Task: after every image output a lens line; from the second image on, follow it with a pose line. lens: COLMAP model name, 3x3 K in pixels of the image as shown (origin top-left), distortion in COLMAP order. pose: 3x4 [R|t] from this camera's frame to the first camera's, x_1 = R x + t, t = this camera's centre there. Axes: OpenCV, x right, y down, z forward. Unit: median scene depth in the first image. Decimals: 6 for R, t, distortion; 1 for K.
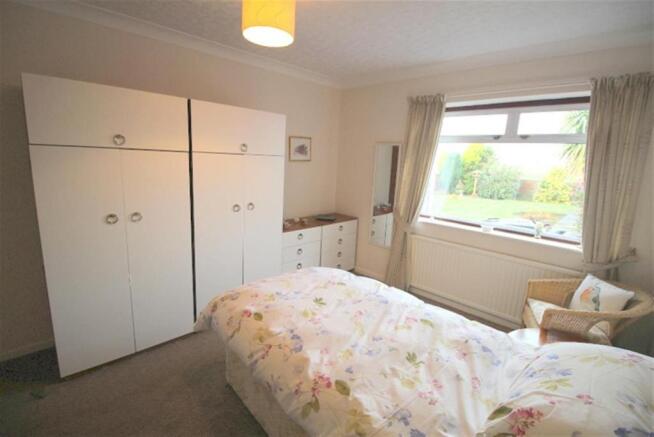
lens RADIAL K [[302.2, 0, 312.7], [0, 302.2, 217.3], [0, 0, 1]] dist [-0.024966, -0.000273]
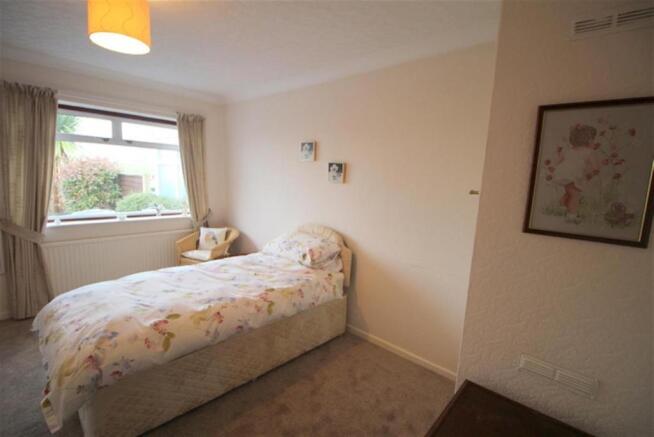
lens RADIAL K [[309.6, 0, 327.0], [0, 309.6, 218.5], [0, 0, 1]] dist [0.014585, -0.000229]
pose [[-0.068608, -0.185156, 0.980311, -0.983051], [0.143202, 0.970623, 0.193348, -0.116415], [-0.987313, 0.153647, -0.040078, 0.352809]]
